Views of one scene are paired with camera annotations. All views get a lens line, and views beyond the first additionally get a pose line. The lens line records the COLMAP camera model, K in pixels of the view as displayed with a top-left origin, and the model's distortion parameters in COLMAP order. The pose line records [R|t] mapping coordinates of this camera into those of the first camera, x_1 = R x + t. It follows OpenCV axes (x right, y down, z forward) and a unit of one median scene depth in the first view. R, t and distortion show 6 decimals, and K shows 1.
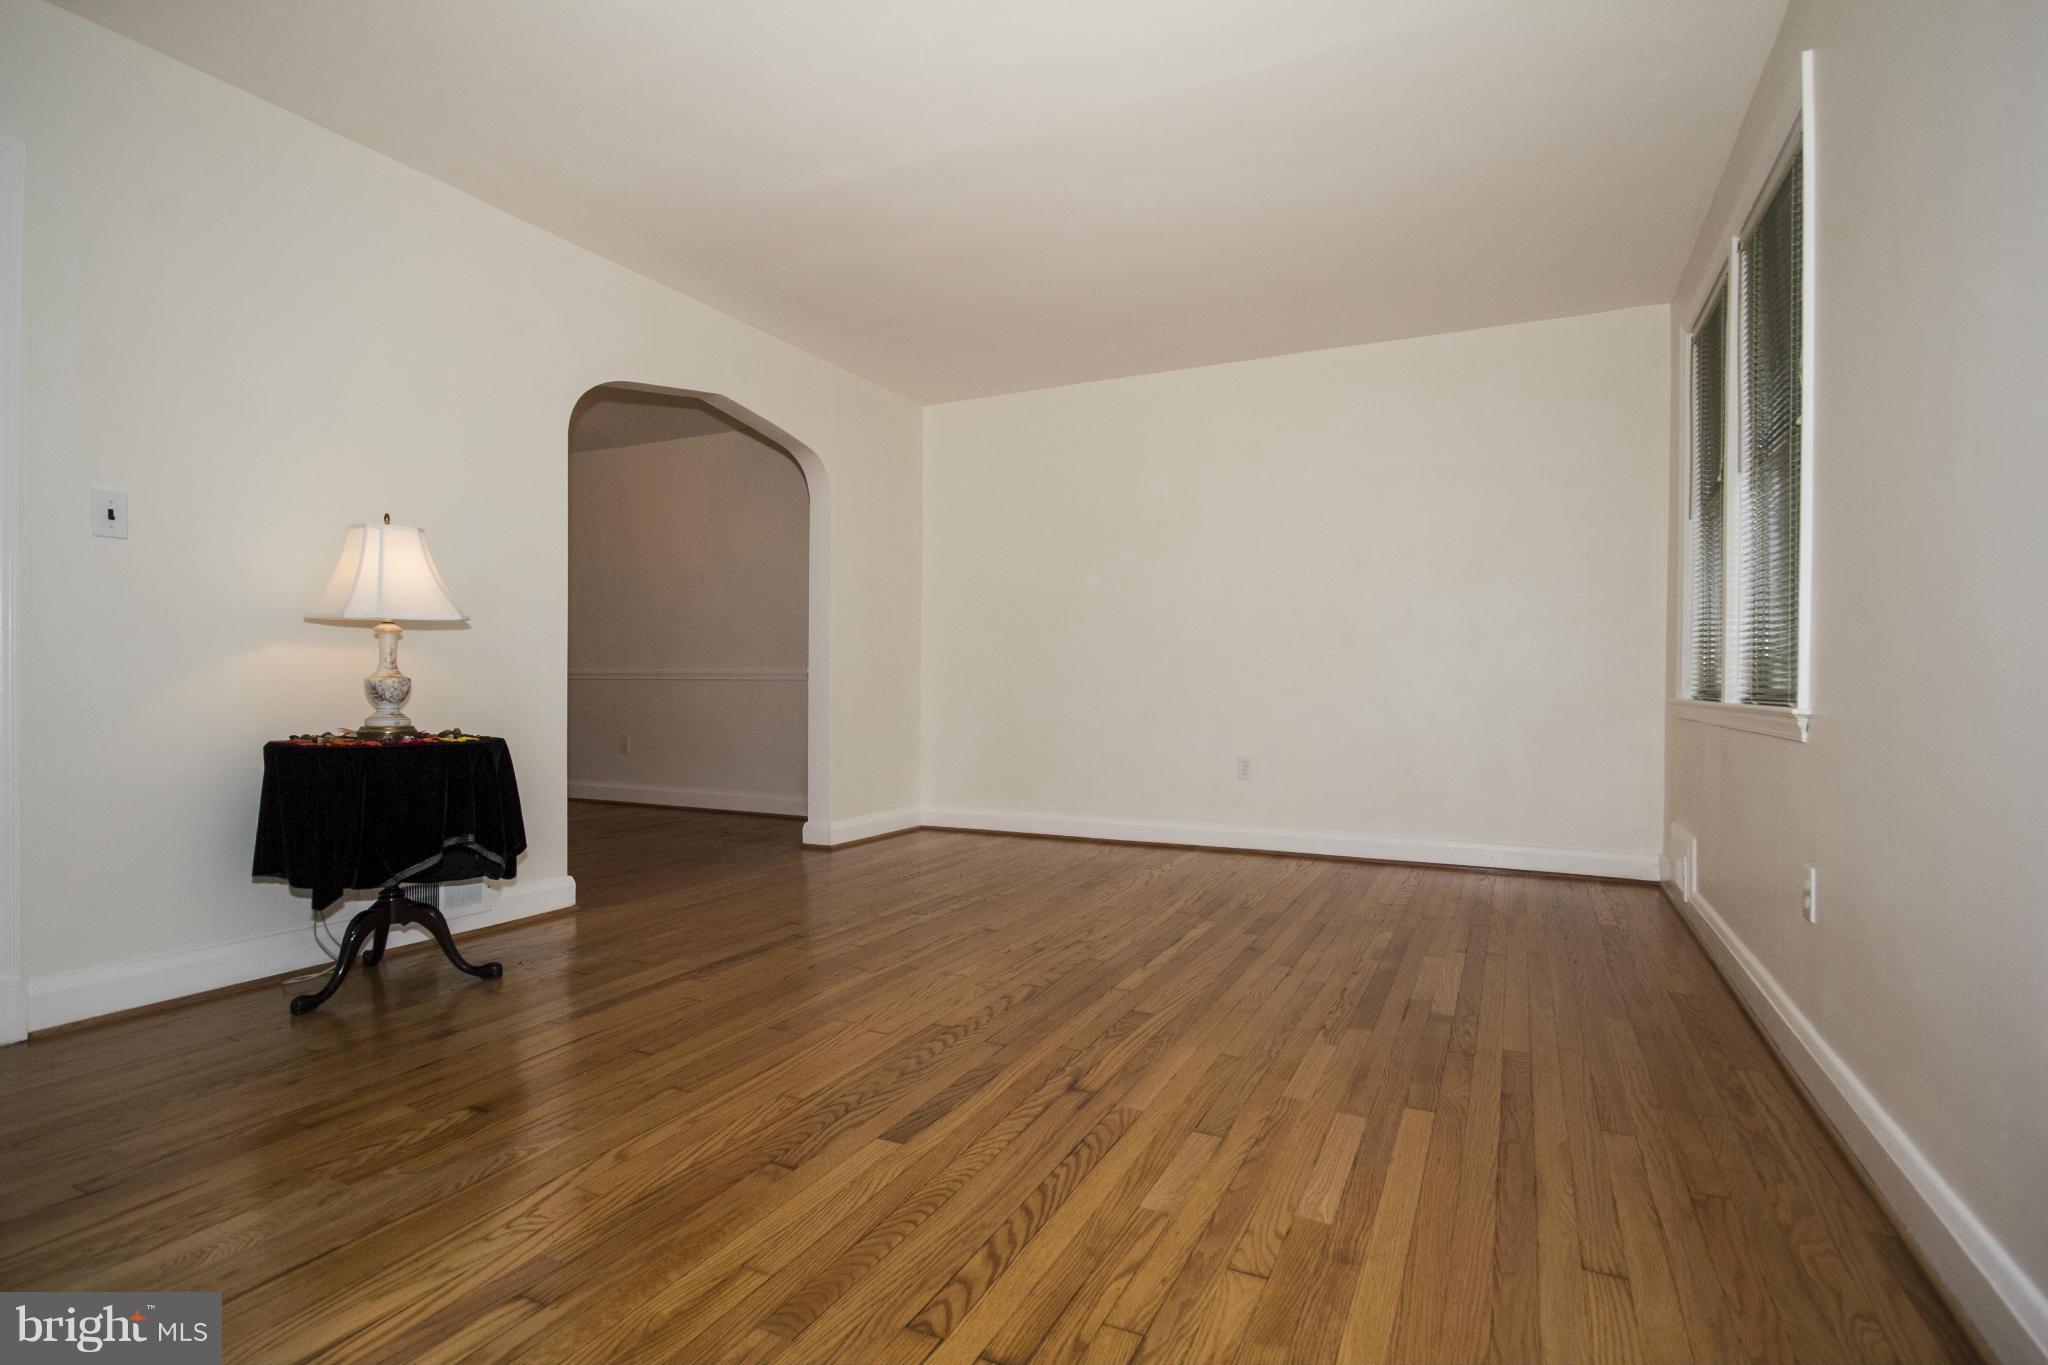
lens RADIAL K [[984.9, 0, 1024.0], [0, 984.9, 682.5], [0, 0, 1]] dist [-0.056876, 0.085532]
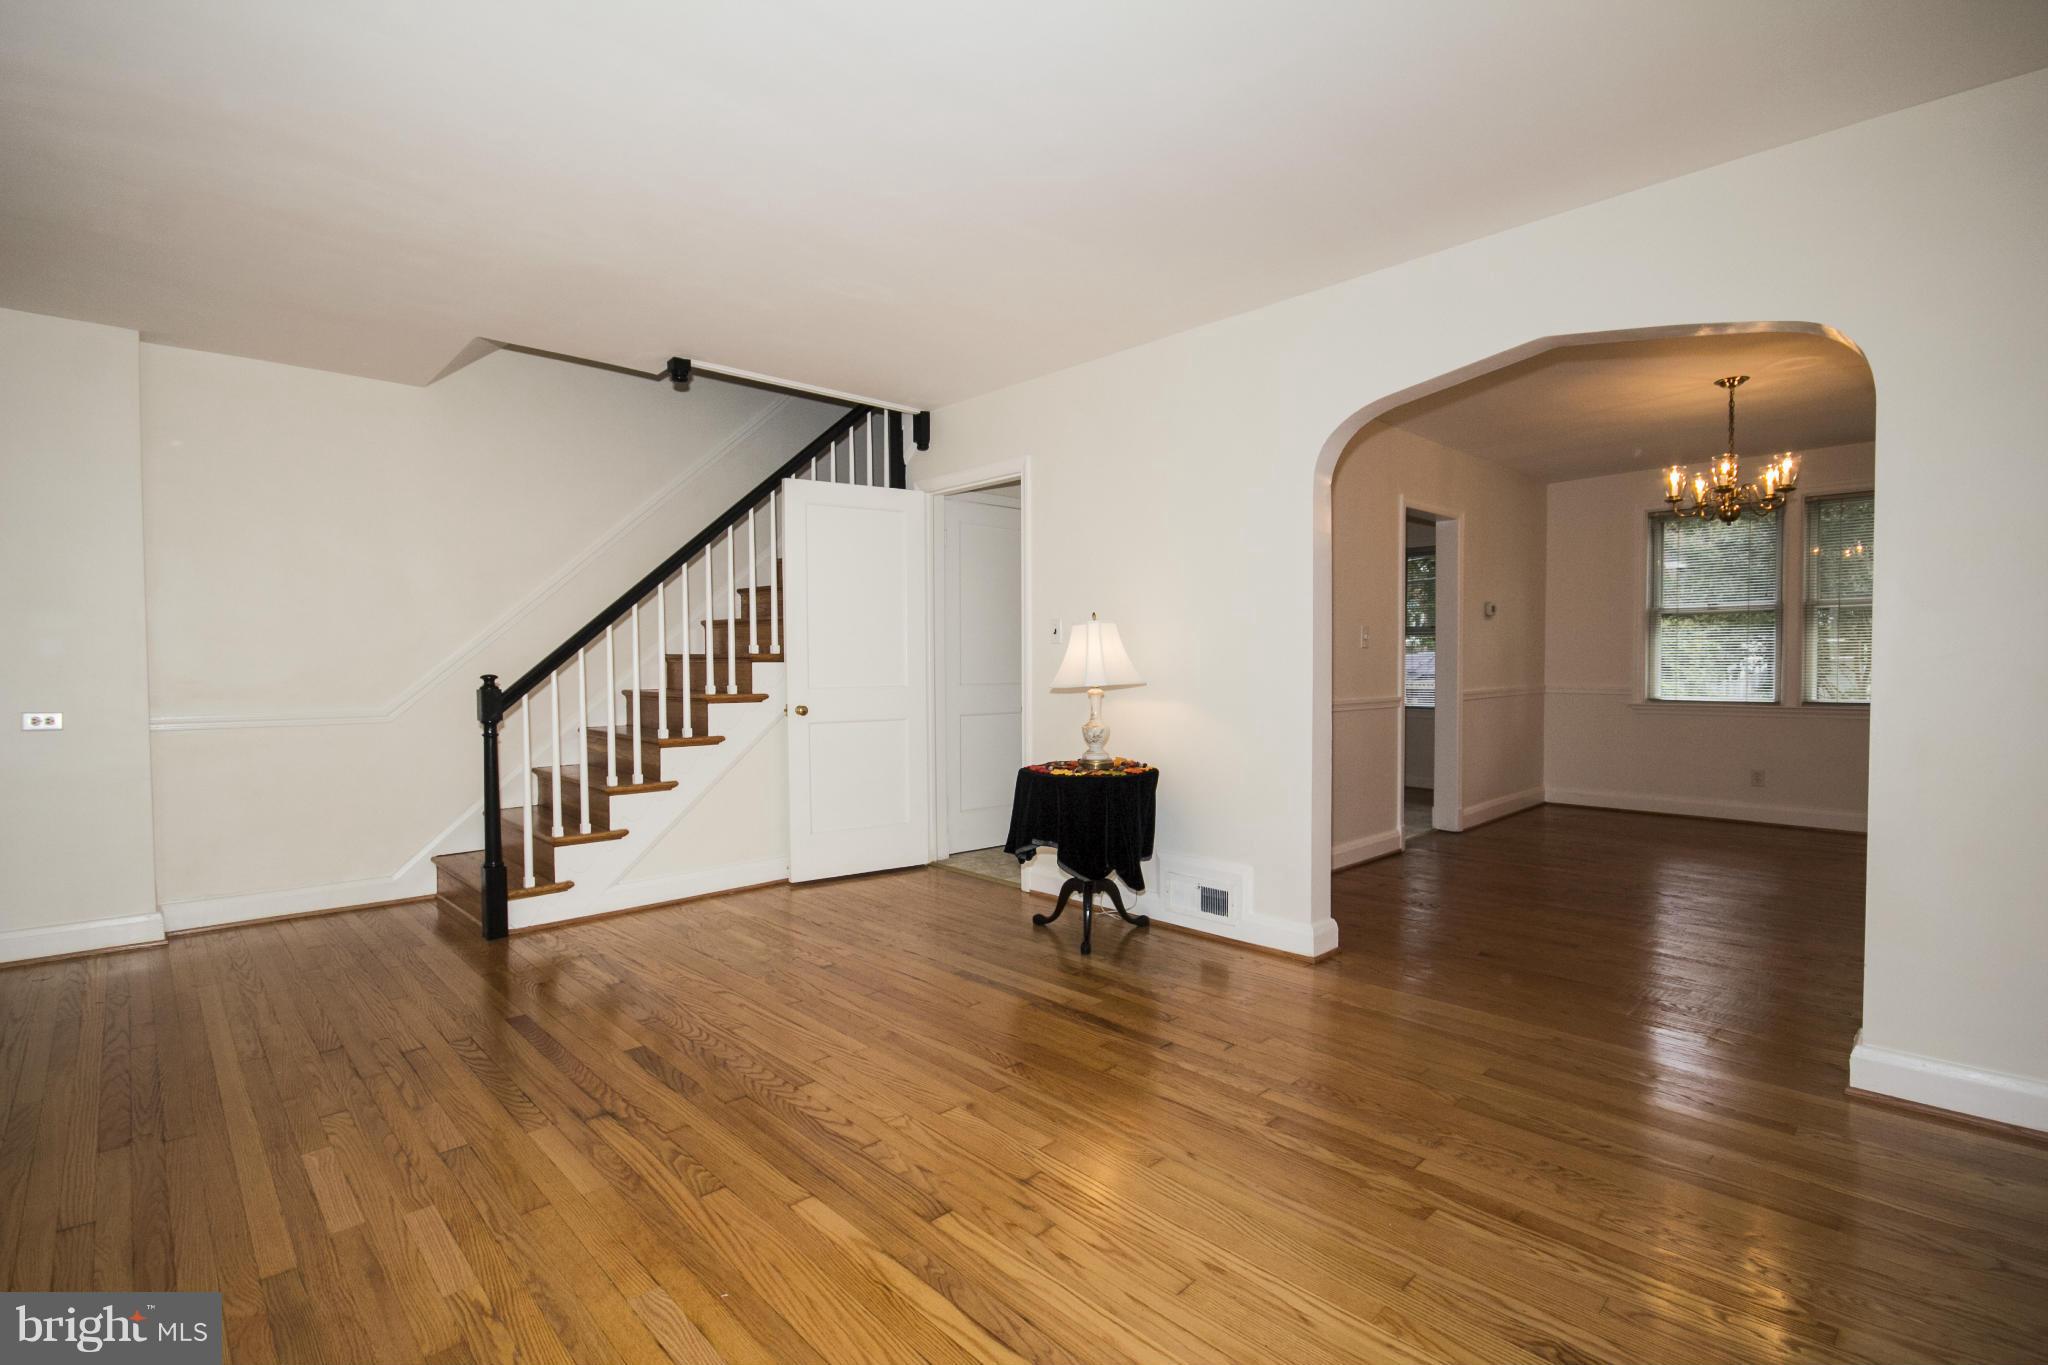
lens RADIAL K [[943.4, 0, 1062.5], [0, 943.4, 684.3], [0, 0, 1]] dist [-0.010499, -0.000294]
pose [[-0.310797, 0.023050, -0.950197, 0.769482], [0.003268, 0.999726, 0.023182, -0.109062], [0.950471, 0.004100, -0.310787, 1.518829]]
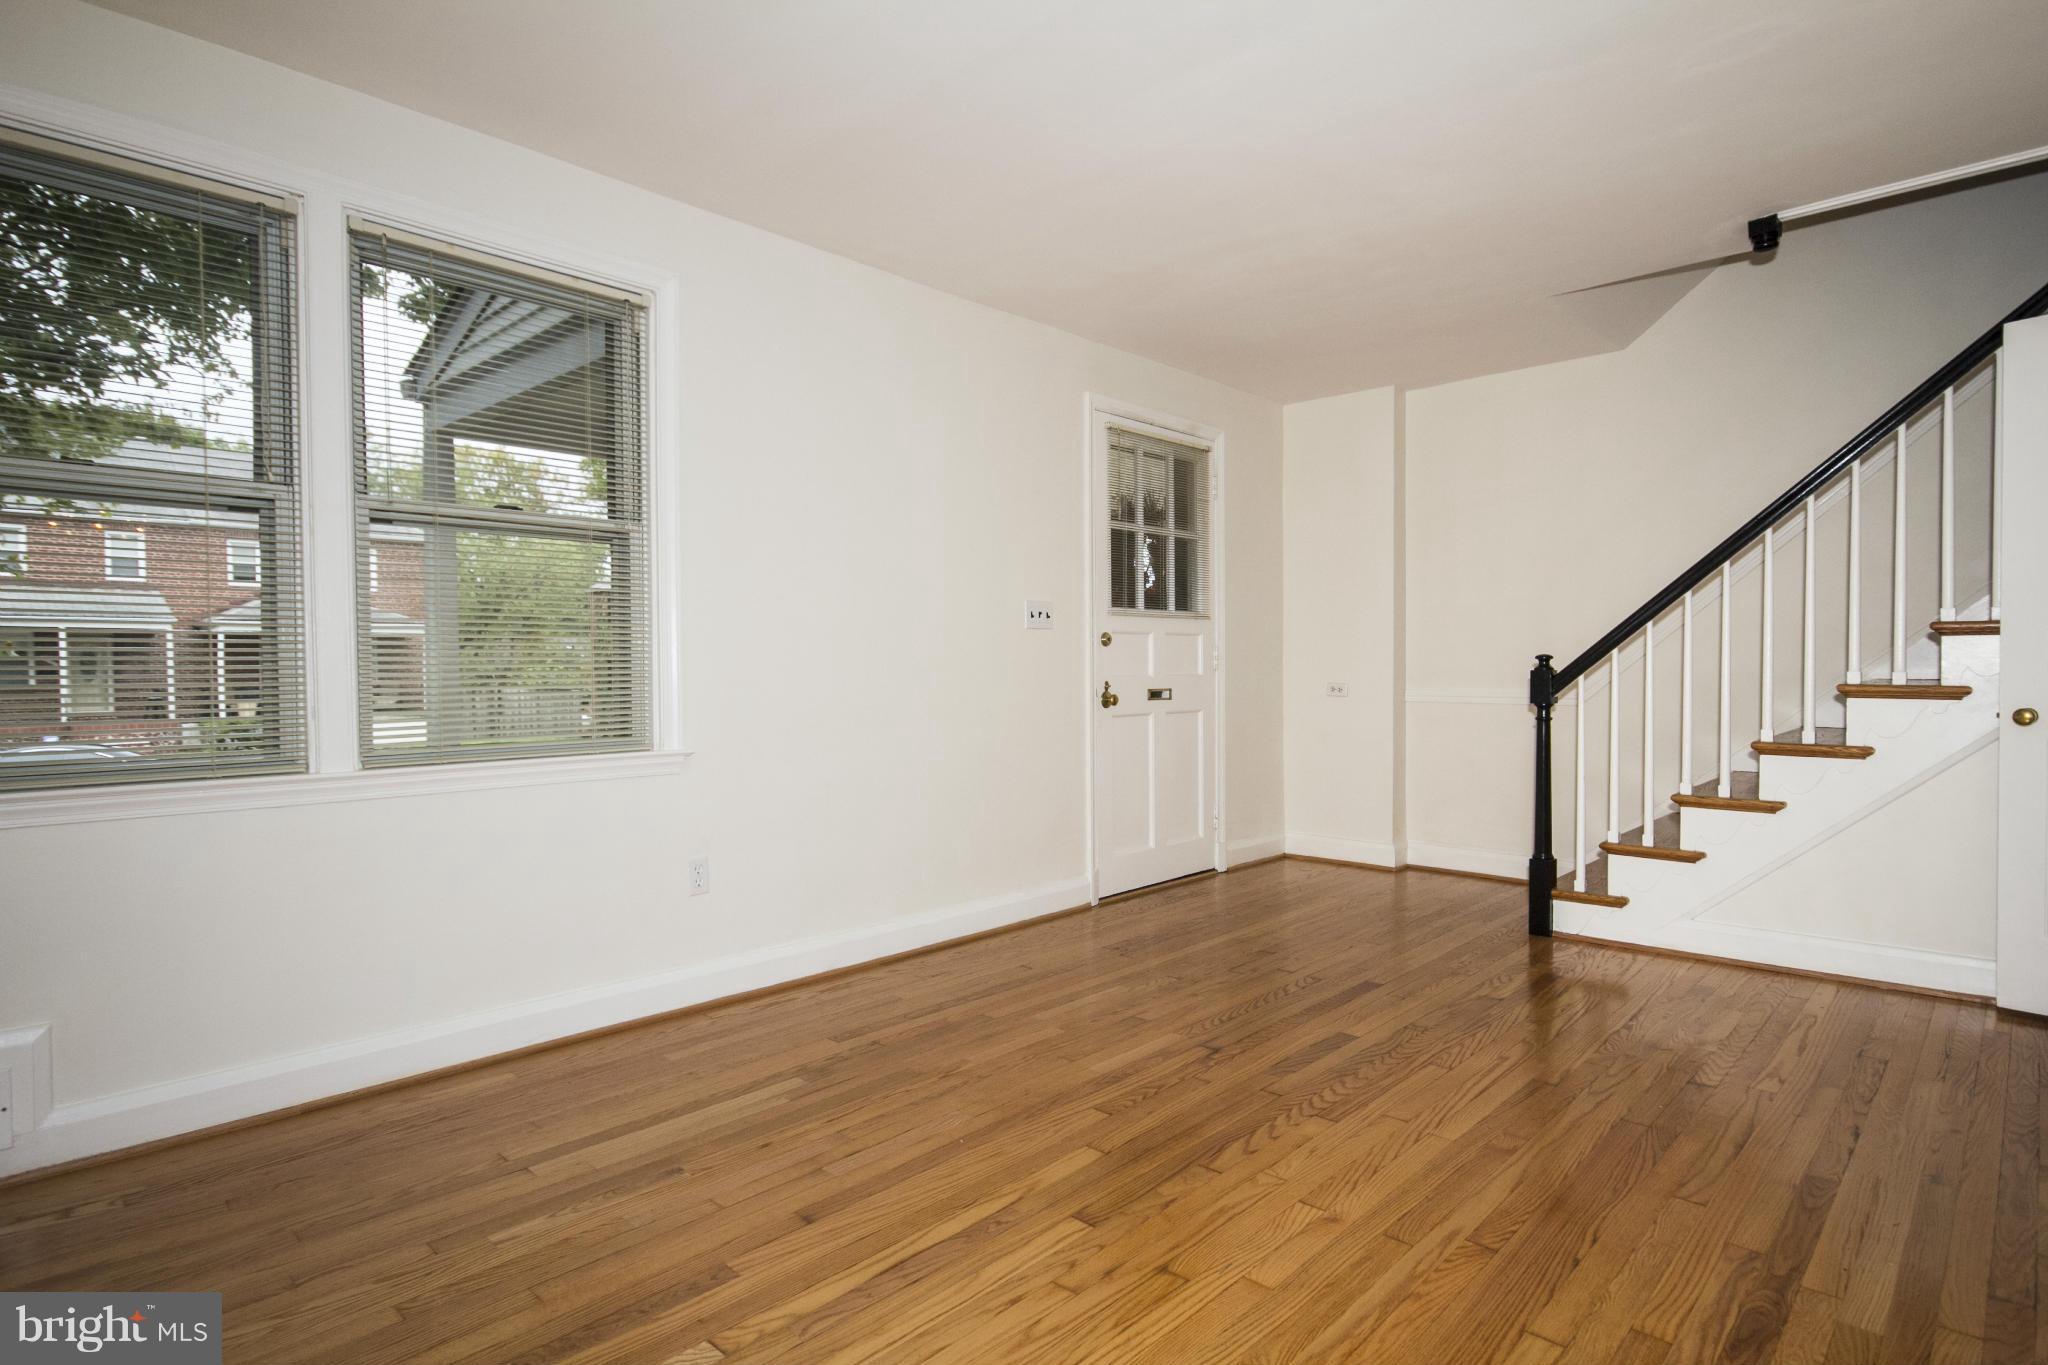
lens RADIAL K [[1086.1, 0, 1024.0], [0, 1086.1, 682.5], [0, 0, 1]] dist [-0.000678, 0.000885]
pose [[-0.955527, -0.000177, 0.294905, -0.107545], [0.004123, 0.999894, 0.013961, -0.076497], [-0.294876, 0.014556, -0.955425, 1.972457]]
